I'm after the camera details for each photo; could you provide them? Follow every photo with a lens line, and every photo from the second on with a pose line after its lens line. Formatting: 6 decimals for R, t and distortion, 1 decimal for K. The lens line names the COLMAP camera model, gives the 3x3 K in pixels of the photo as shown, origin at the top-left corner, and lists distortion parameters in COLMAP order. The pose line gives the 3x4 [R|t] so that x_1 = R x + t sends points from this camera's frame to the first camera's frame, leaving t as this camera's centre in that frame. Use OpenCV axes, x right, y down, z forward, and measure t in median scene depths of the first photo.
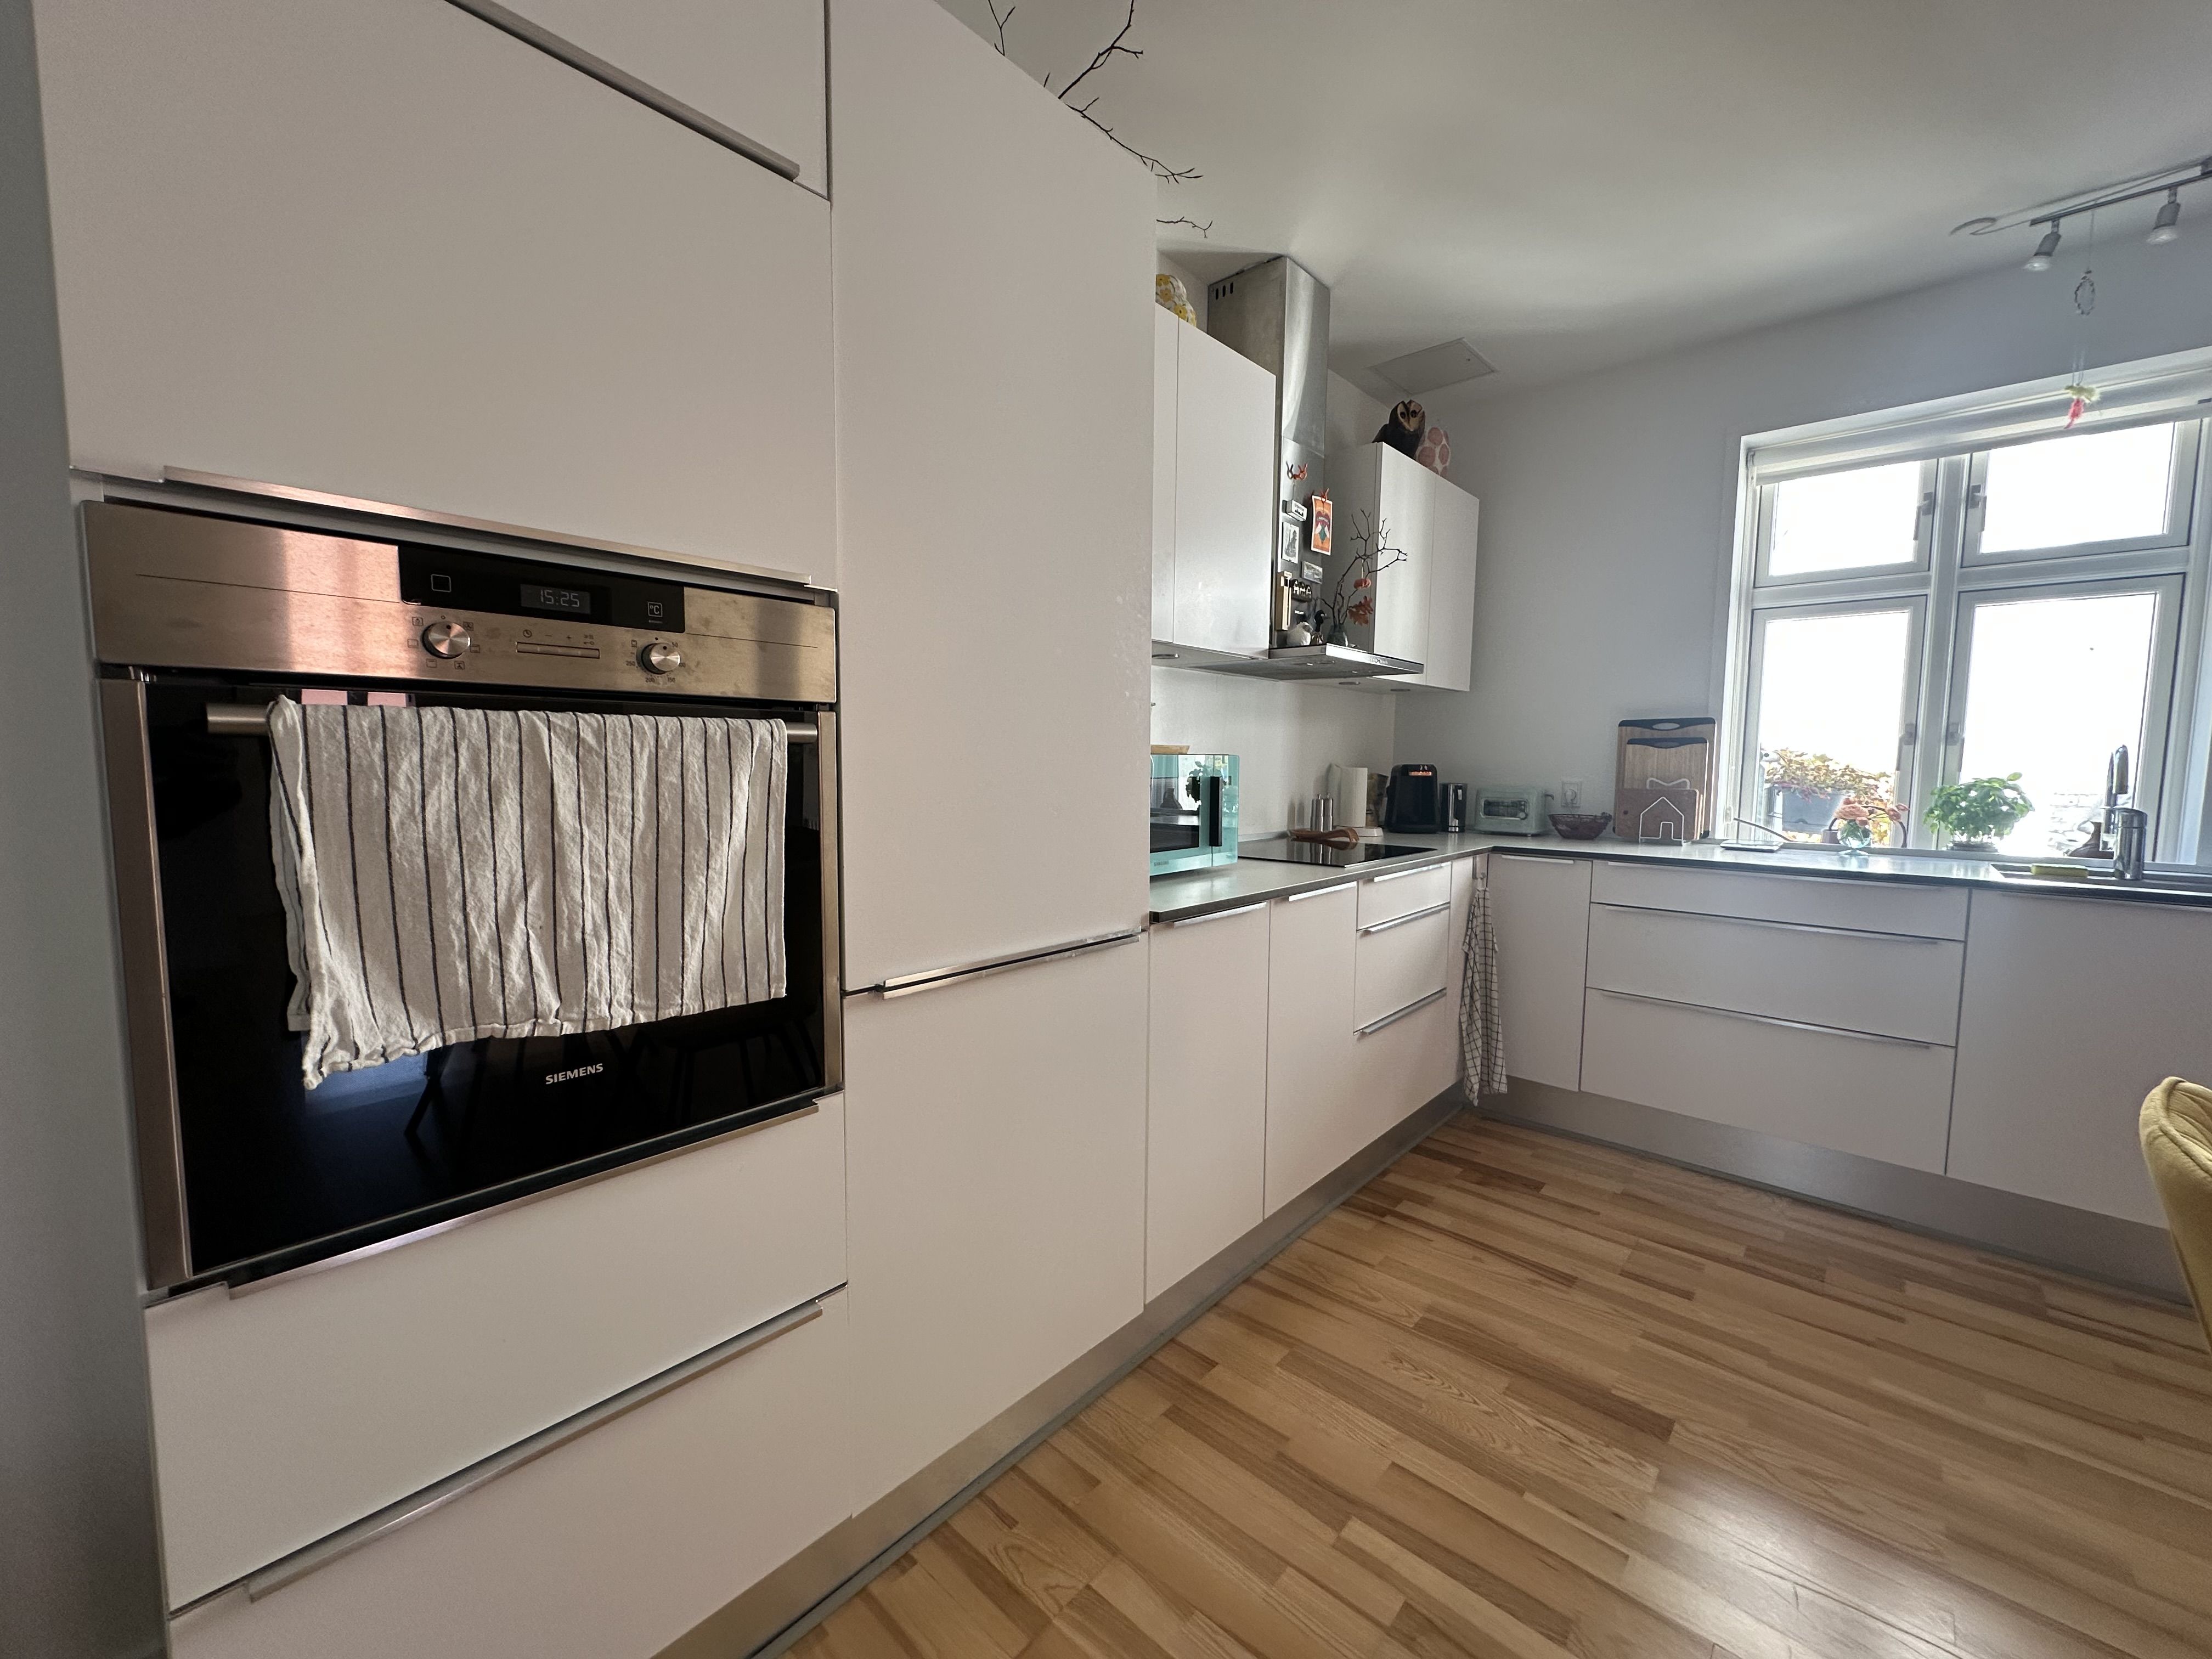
lens RADIAL K [[879.7, 0, 1106.1], [0, 879.7, 831.5], [0, 0, 1]] dist [-0.000653, 0.000641]
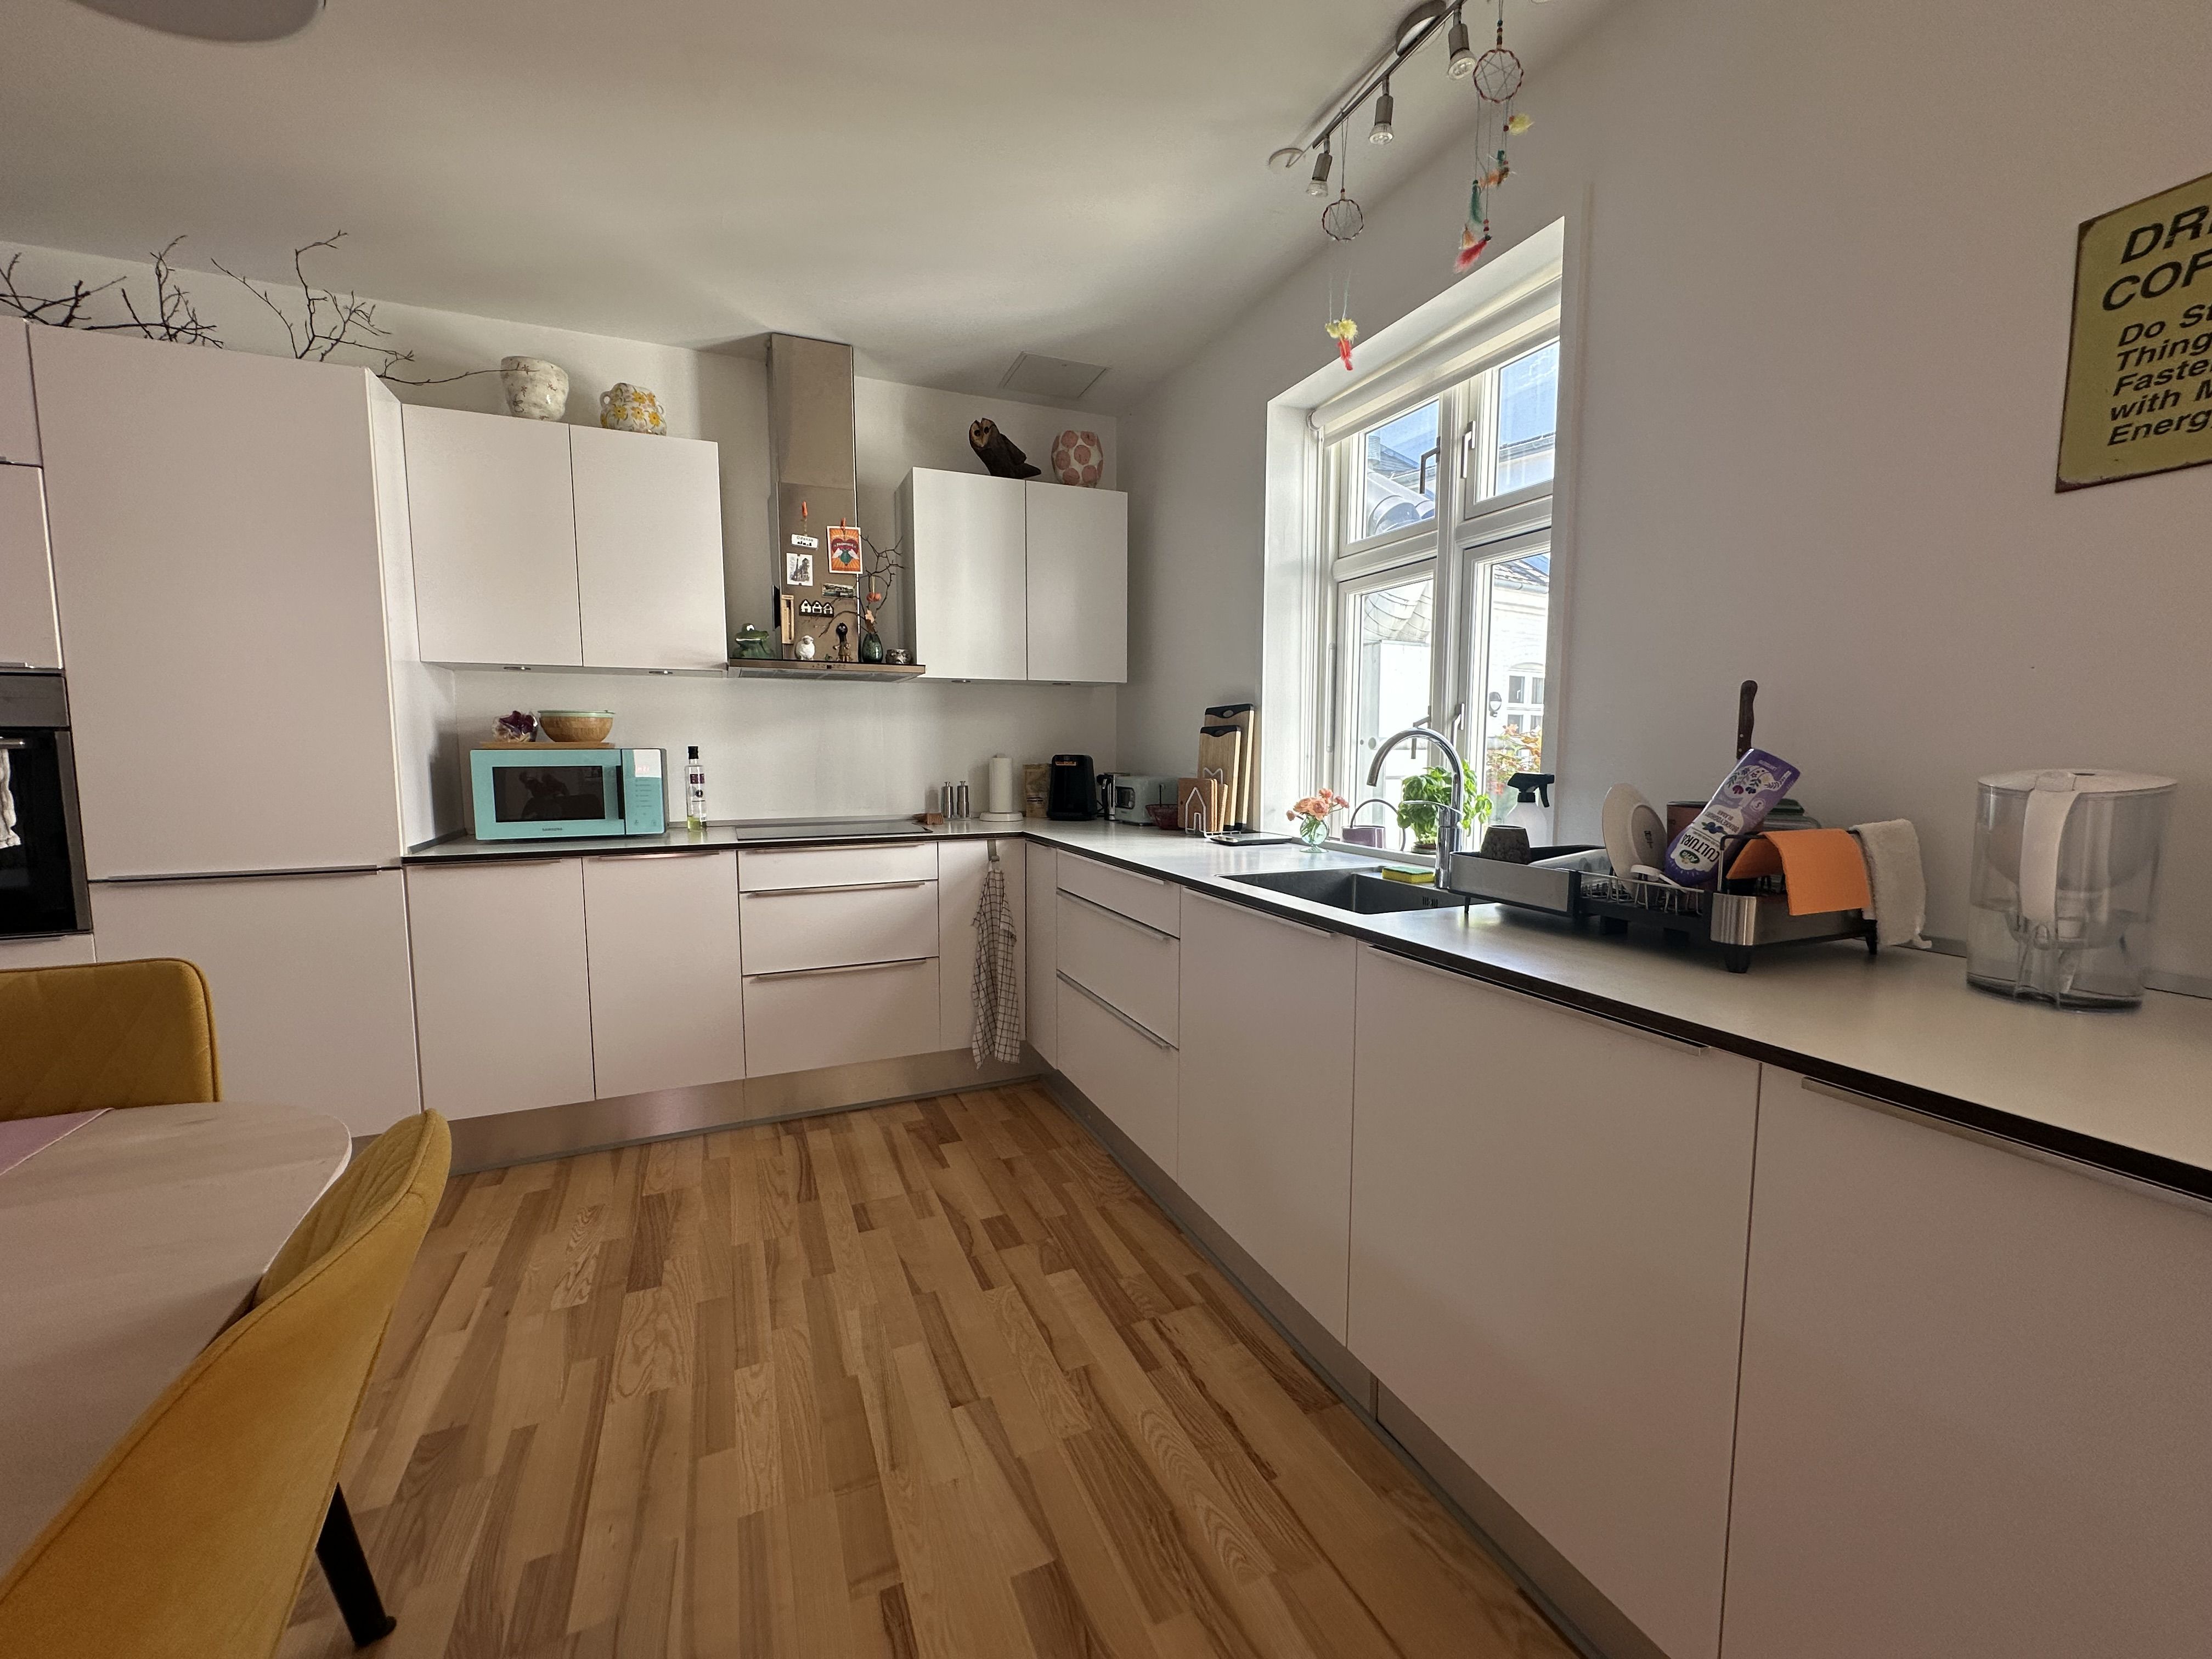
lens RADIAL K [[879.7, 0, 1102.3], [0, 879.7, 827.6], [0, 0, 1]] dist [-0.000653, 0.000641]
pose [[0.909954, 0.028588, -0.413723, 1.338130], [-0.026022, 0.999591, 0.011837, -0.004050], [0.413892, -0.000005, 0.910326, 0.103080]]
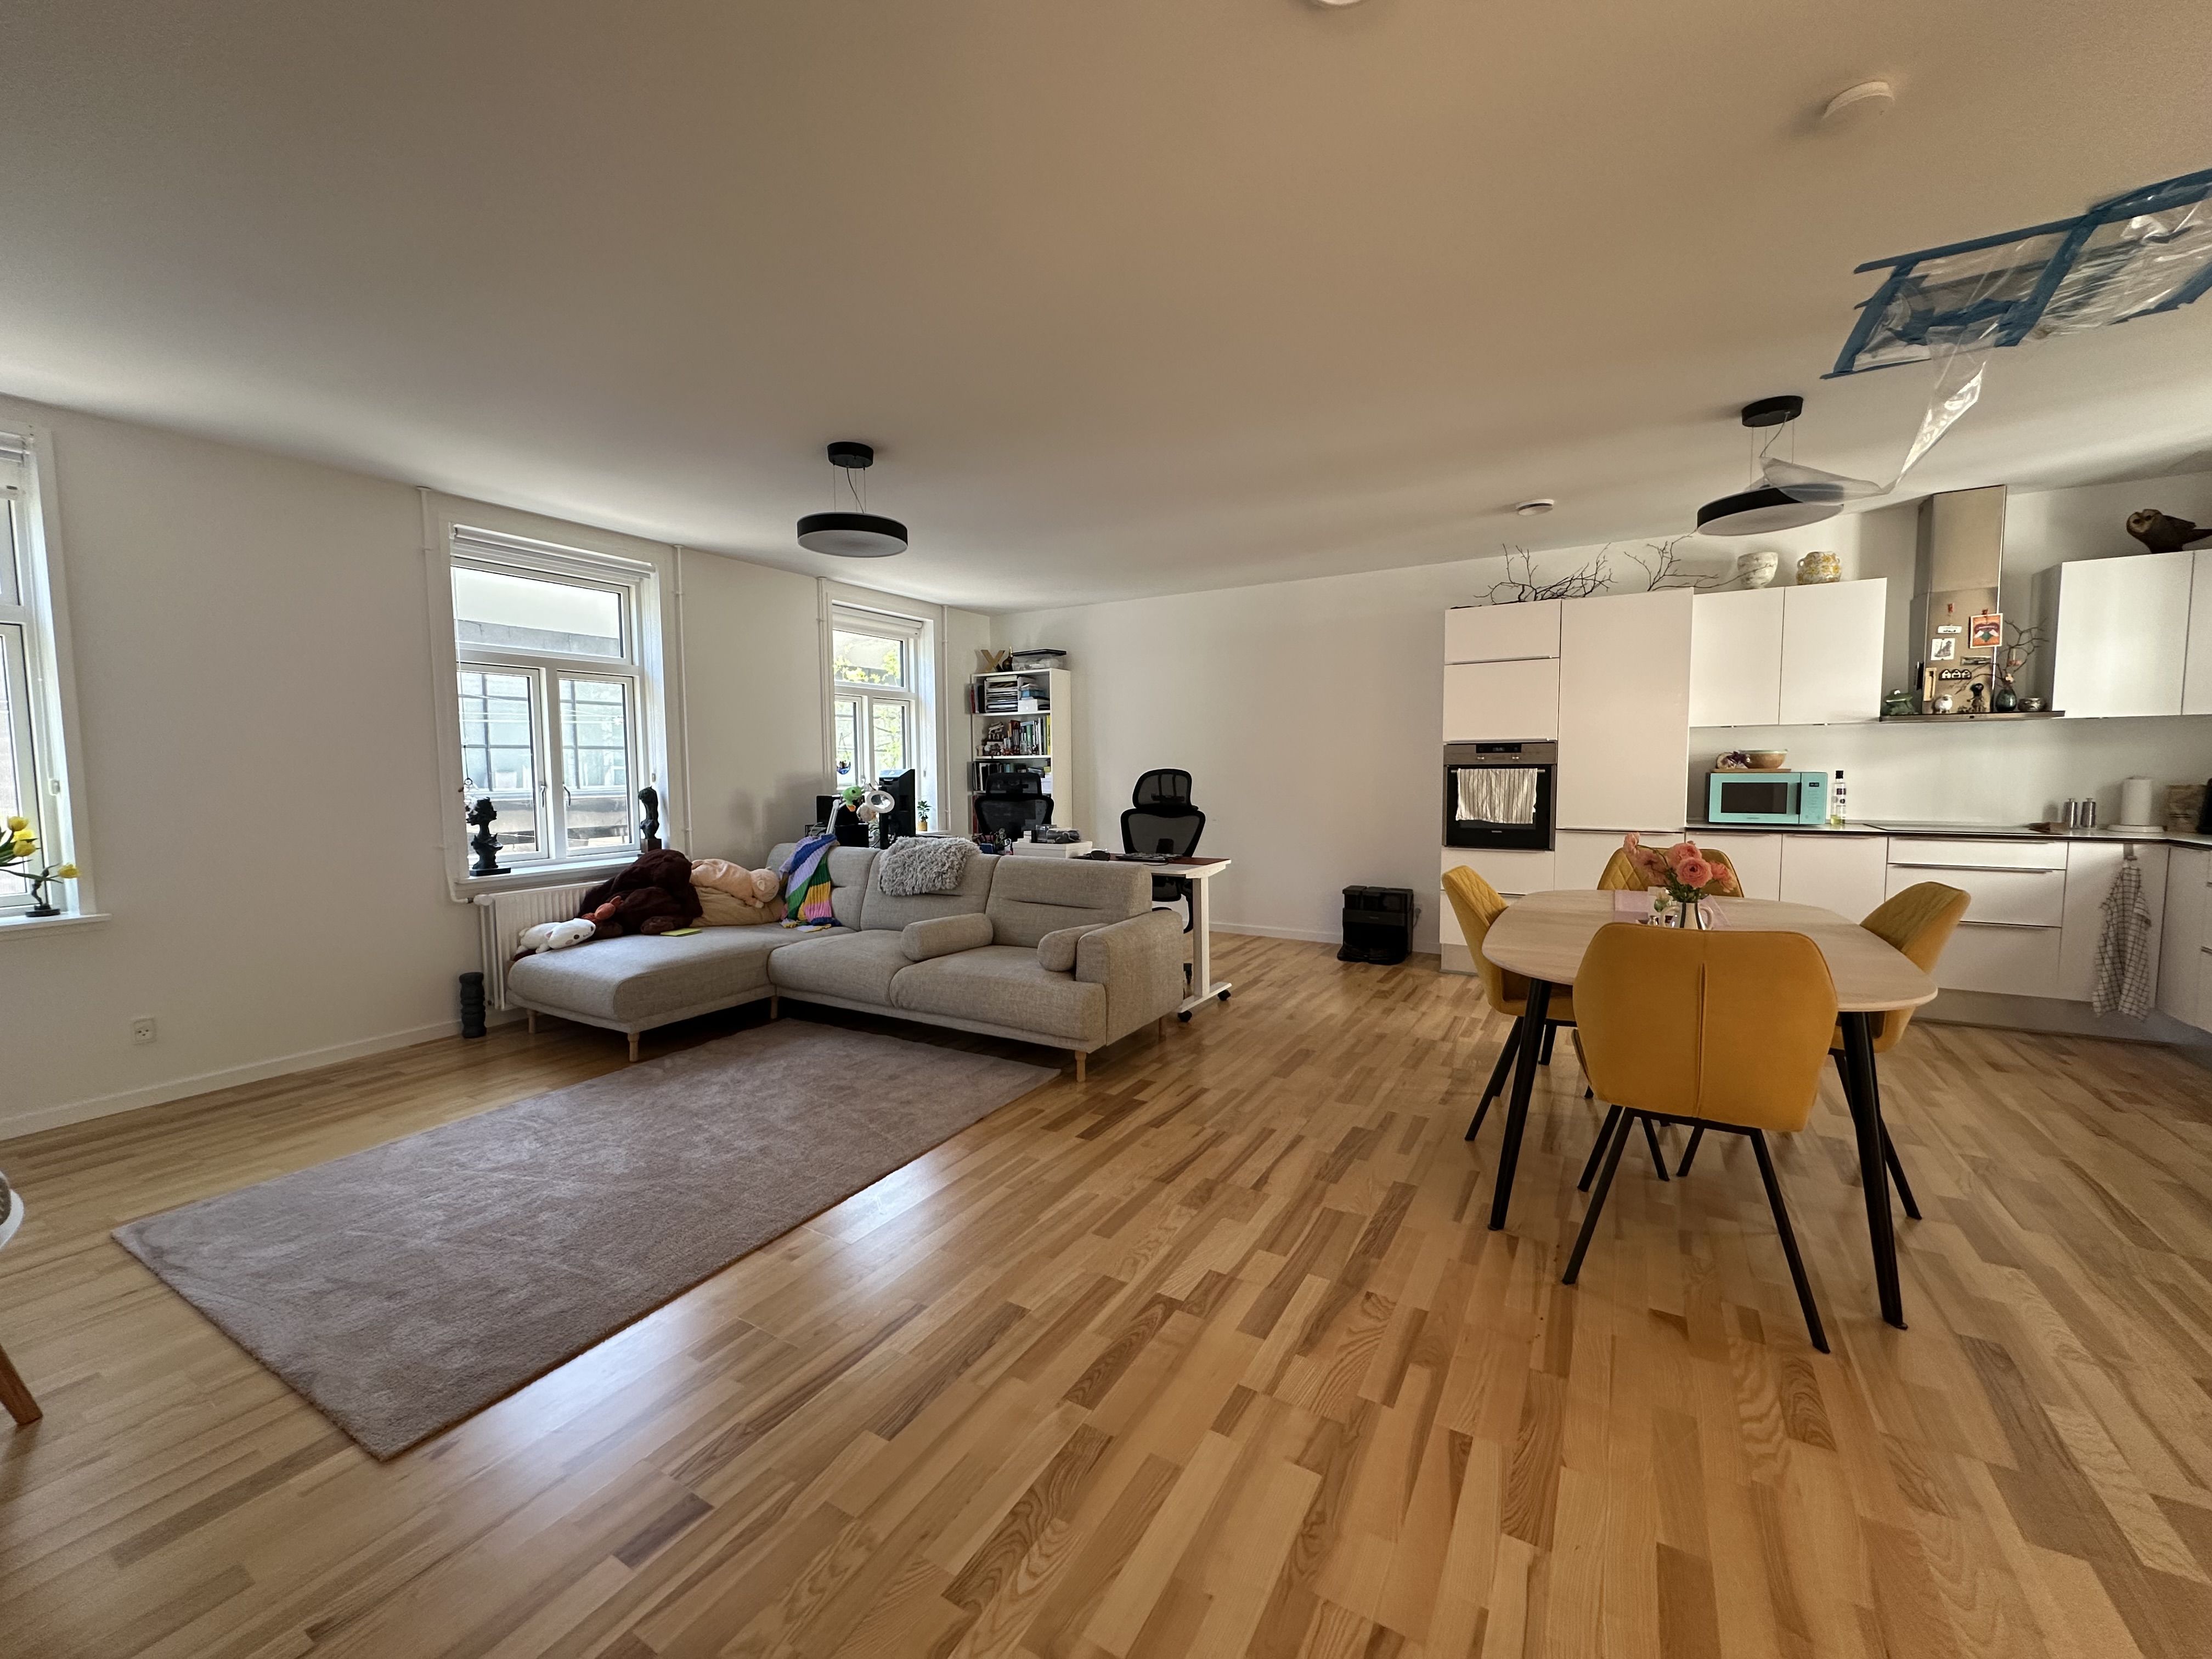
lens RADIAL K [[879.7, 0, 1105.0], [0, 879.7, 827.5], [0, 0, 1]] dist [-0.000653, 0.000641]
pose [[0.195534, 0.058178, -0.978970, 1.977005], [-0.072552, 0.996362, 0.044720, 0.079000], [0.978010, 0.062282, 0.199044, -1.157828]]
